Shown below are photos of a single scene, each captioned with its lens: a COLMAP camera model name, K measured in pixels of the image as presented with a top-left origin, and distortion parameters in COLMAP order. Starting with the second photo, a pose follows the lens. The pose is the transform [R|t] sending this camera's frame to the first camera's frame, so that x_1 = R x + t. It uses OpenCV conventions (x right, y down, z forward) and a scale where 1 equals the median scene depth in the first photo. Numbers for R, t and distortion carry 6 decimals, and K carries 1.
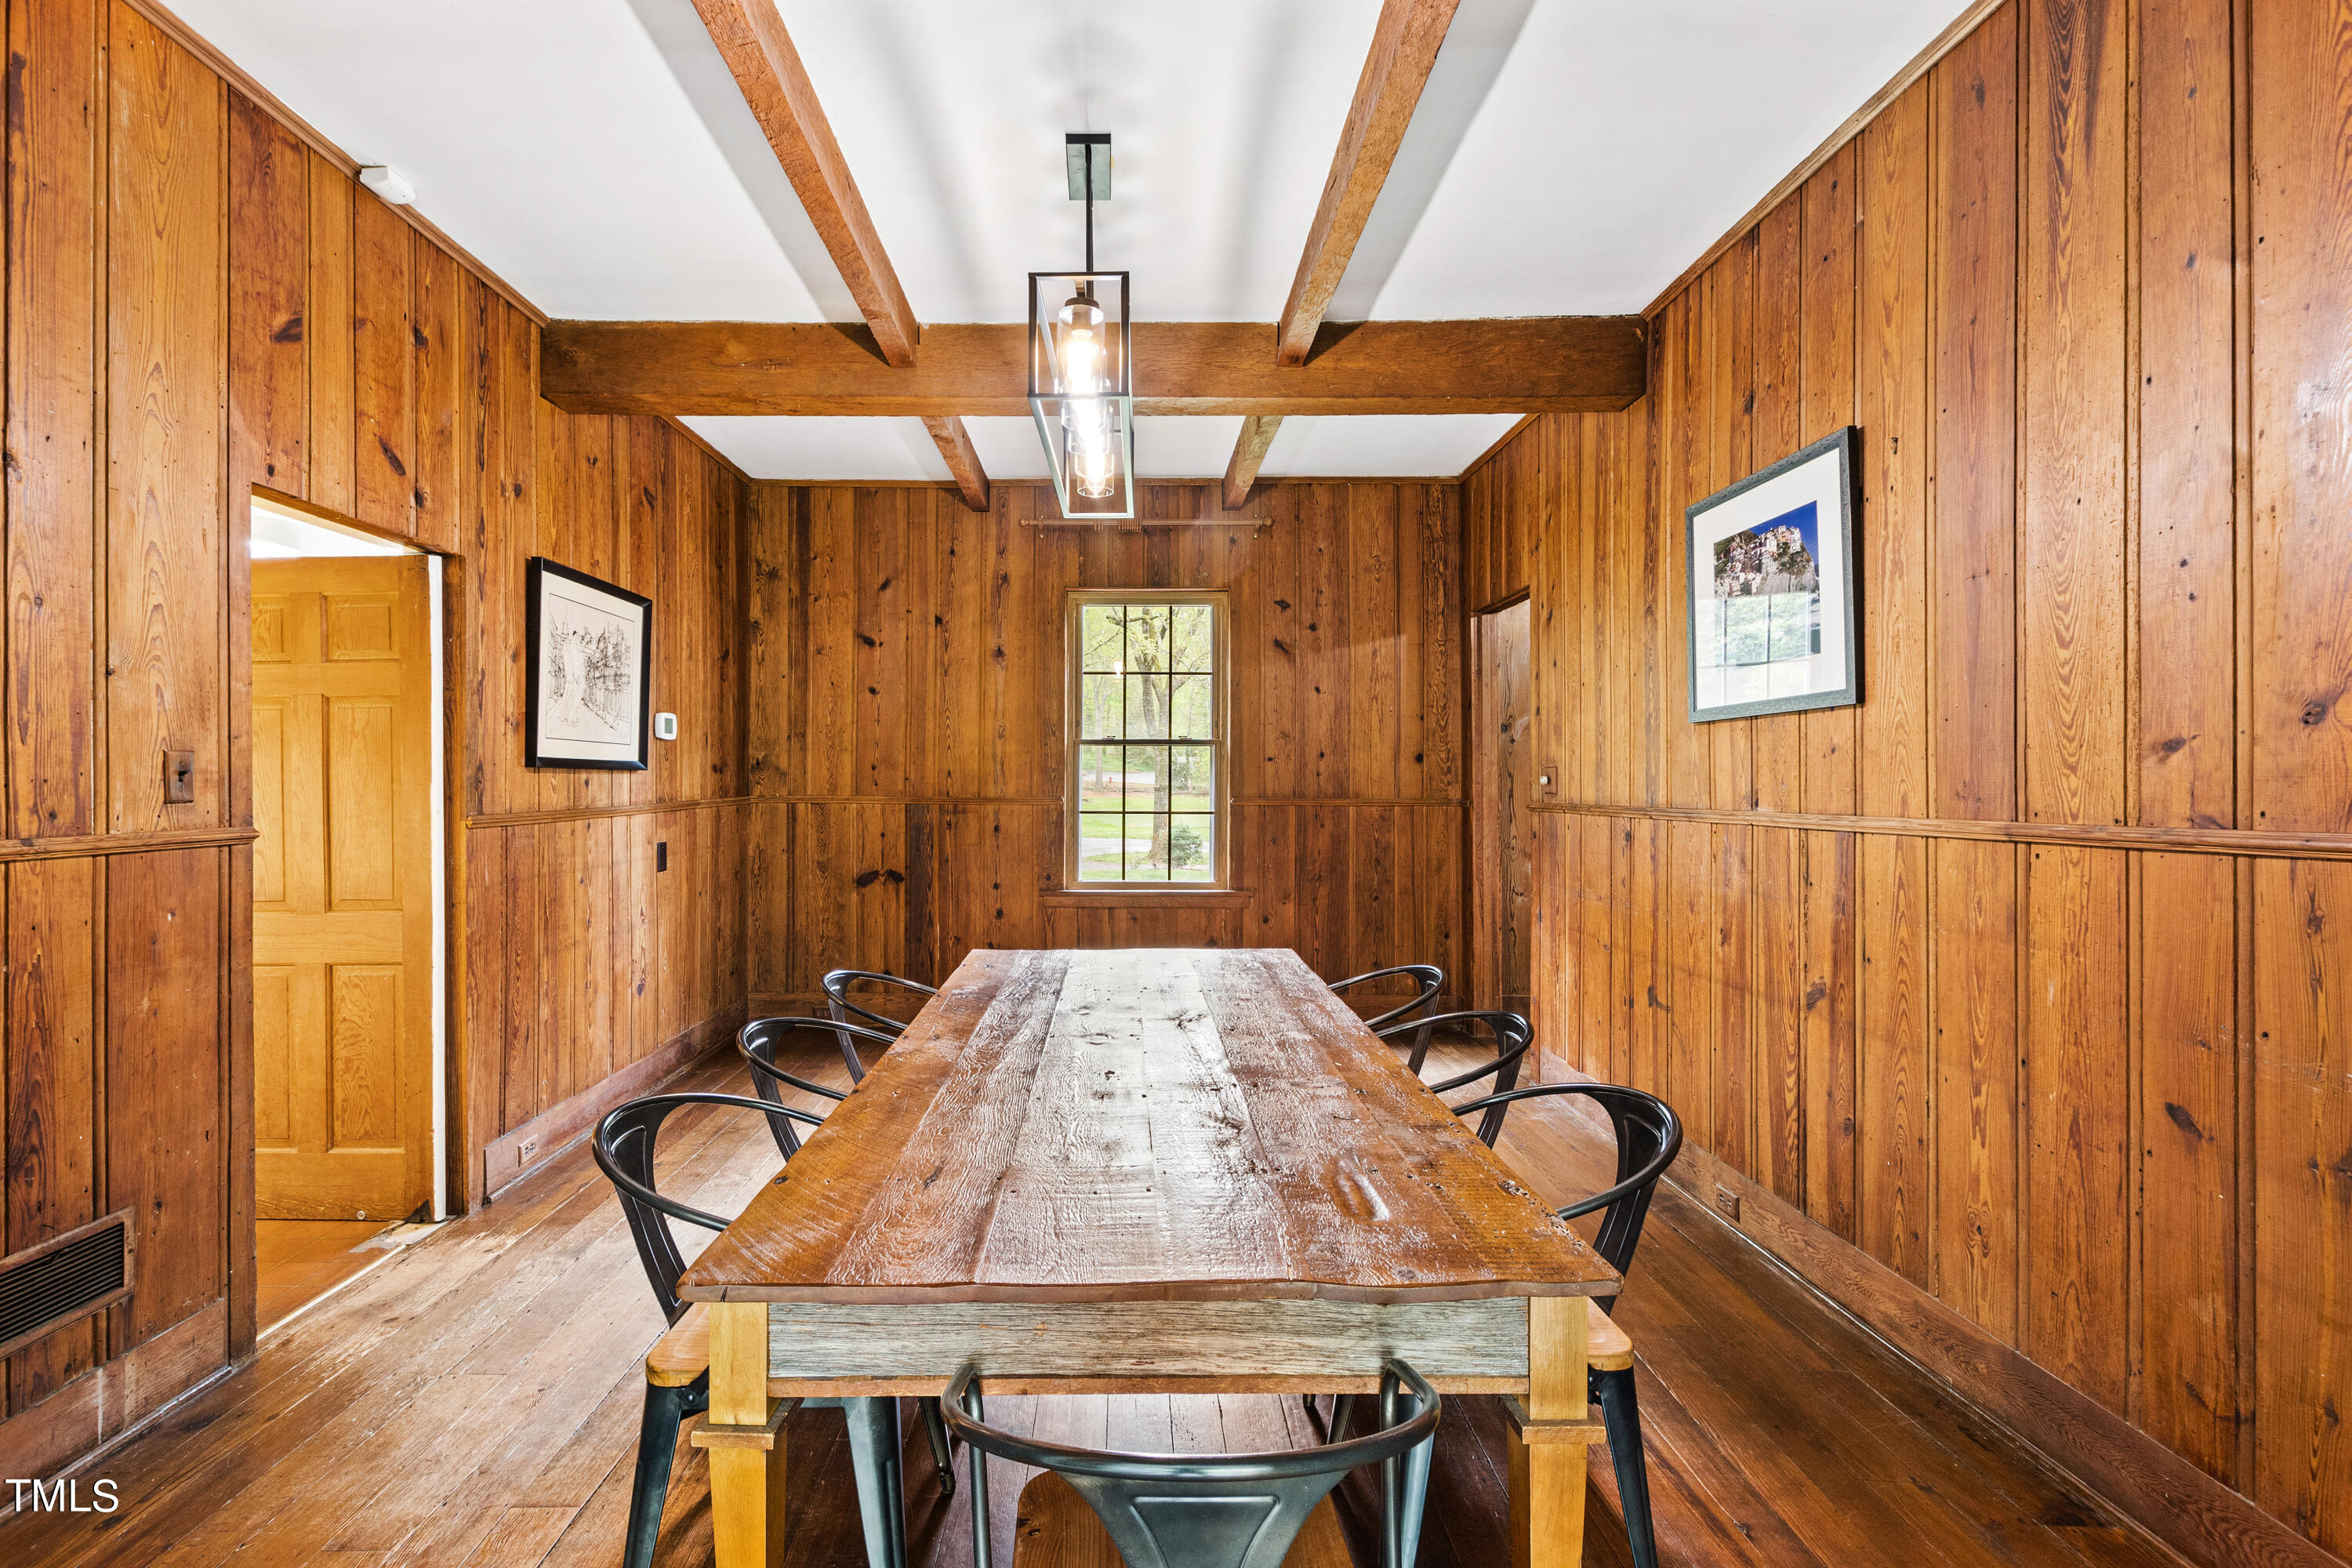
lens RADIAL K [[1125.3, 0, 1157.7], [0, 1125.3, 776.7], [0, 0, 1]] dist [-0.001191, -0.000096]
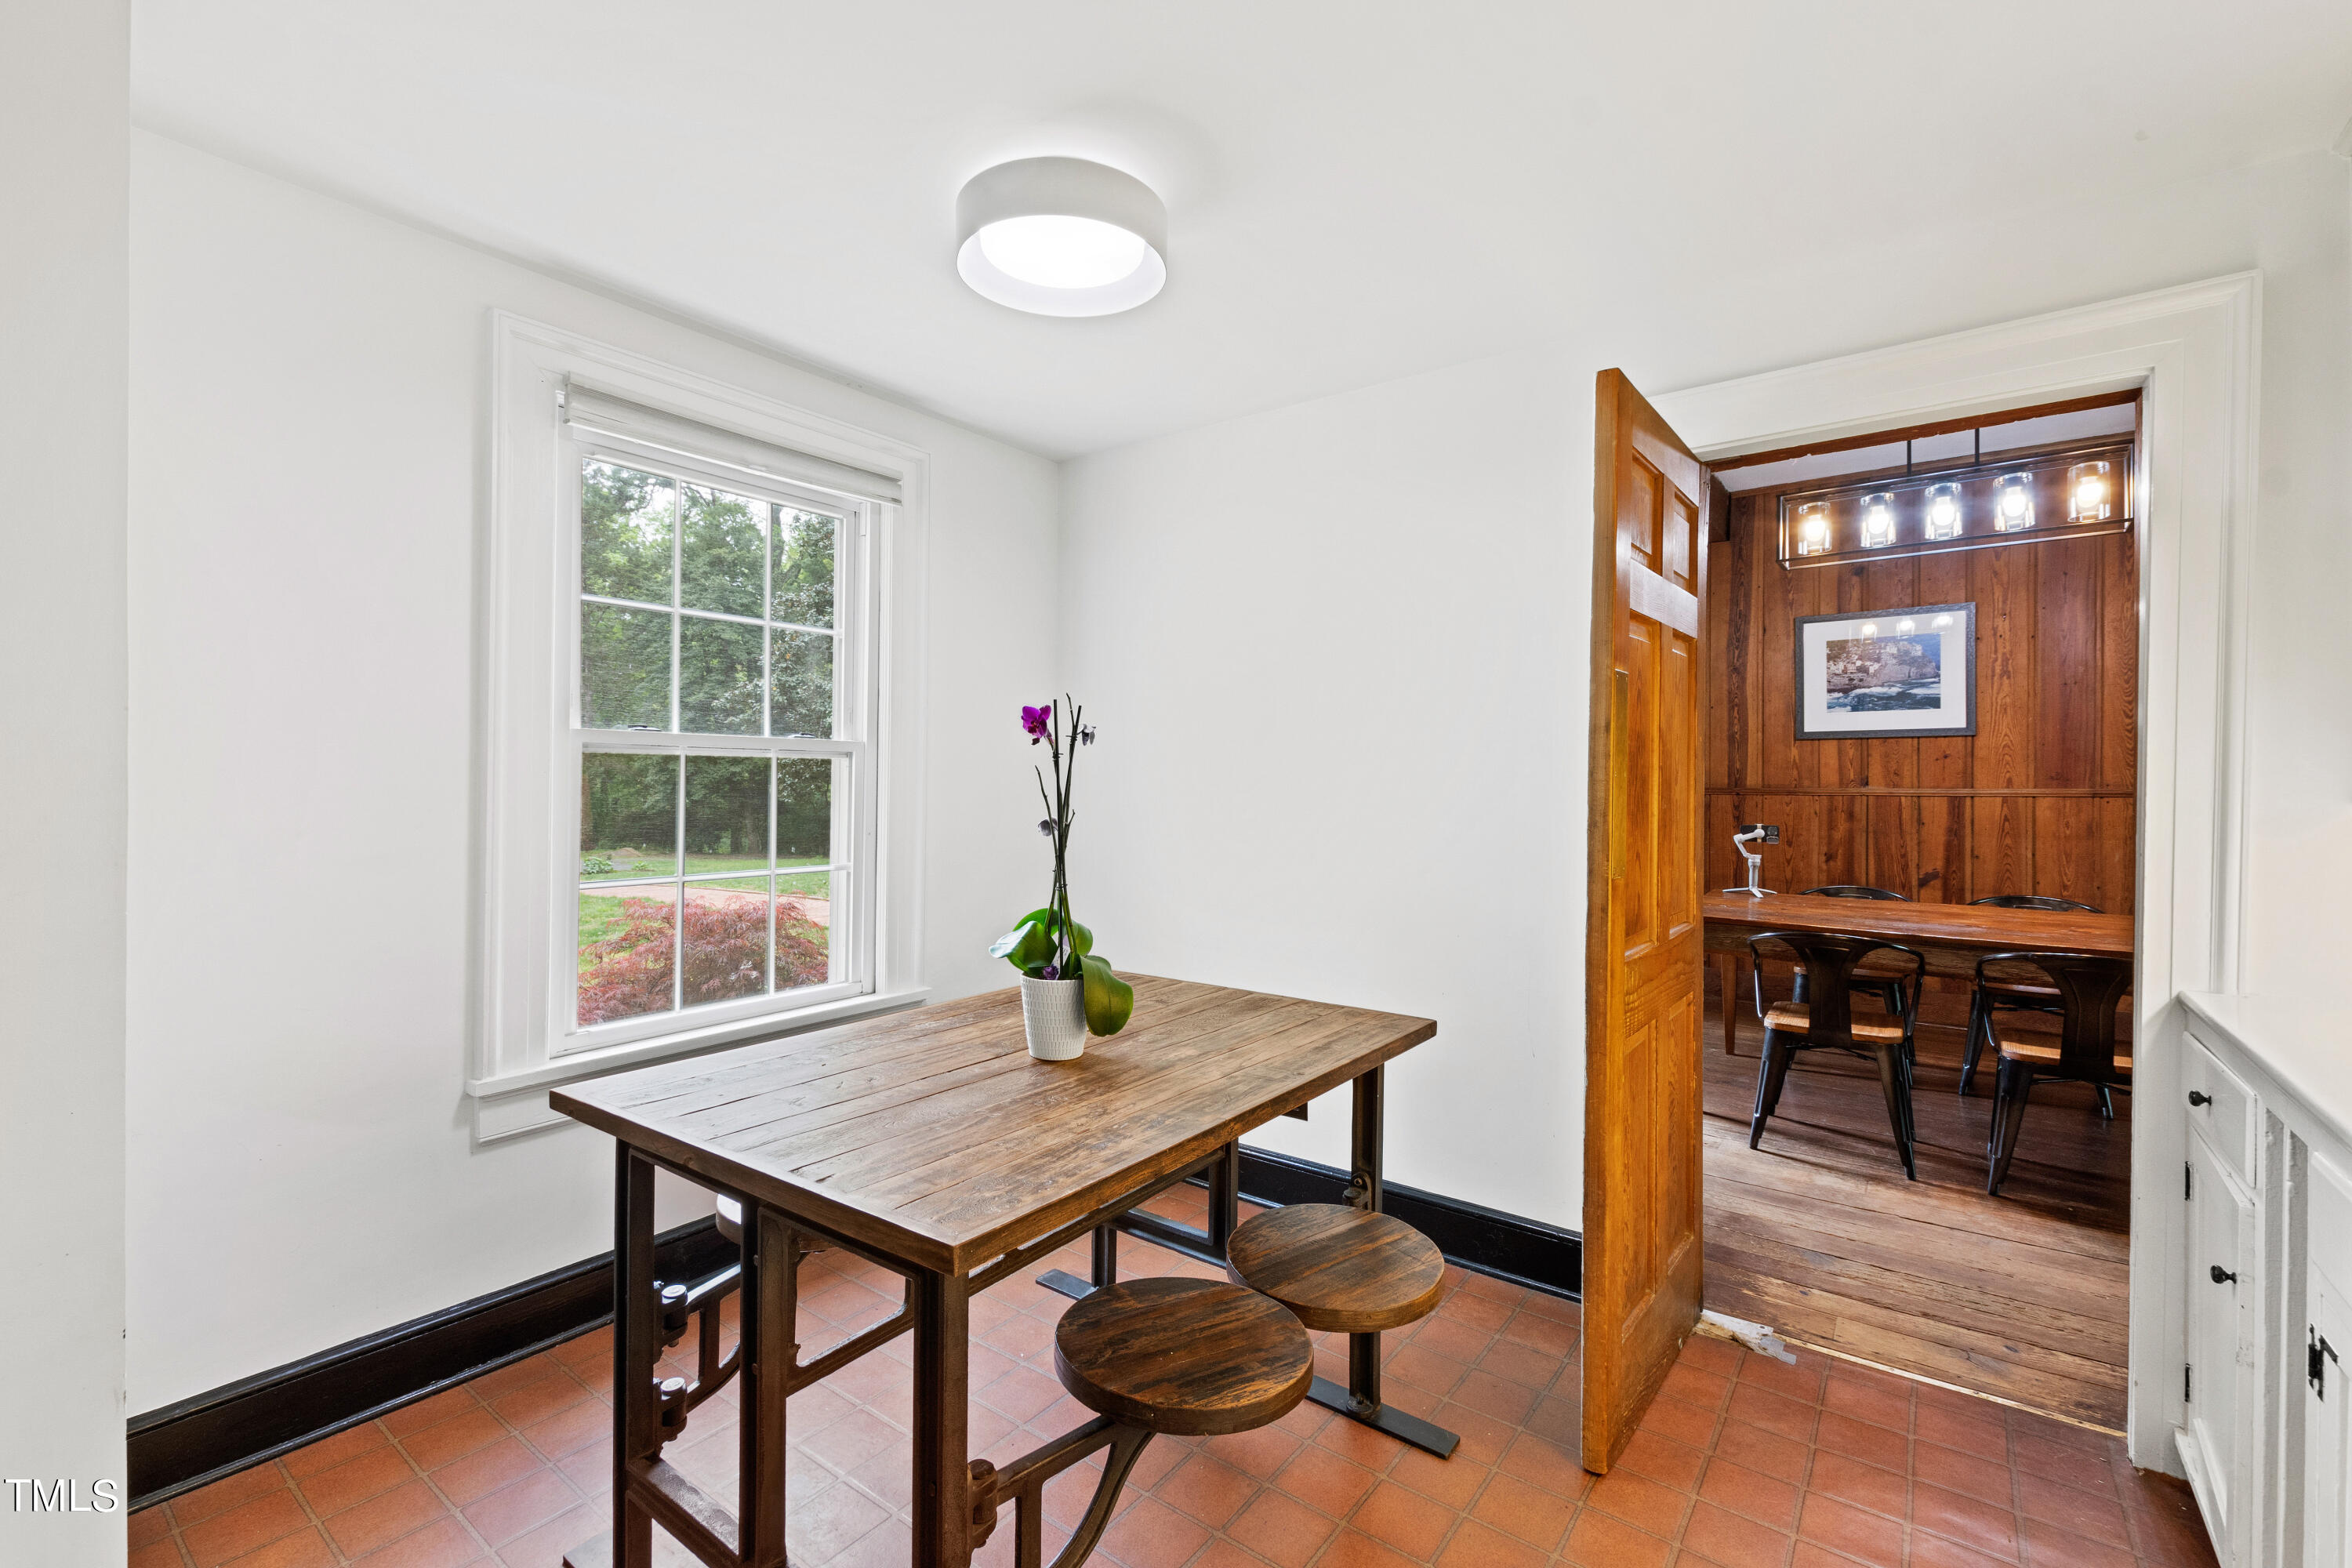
lens RADIAL K [[1030.4, 0, 1177.7], [0, 1030.4, 775.5], [0, 0, 1]] dist [0.004896, -0.002574]
pose [[0.581955, 0.006300, 0.813197, -1.639424], [-0.004138, 0.999980, -0.004786, 0.023748], [-0.813211, -0.000580, 0.581969, 0.986053]]
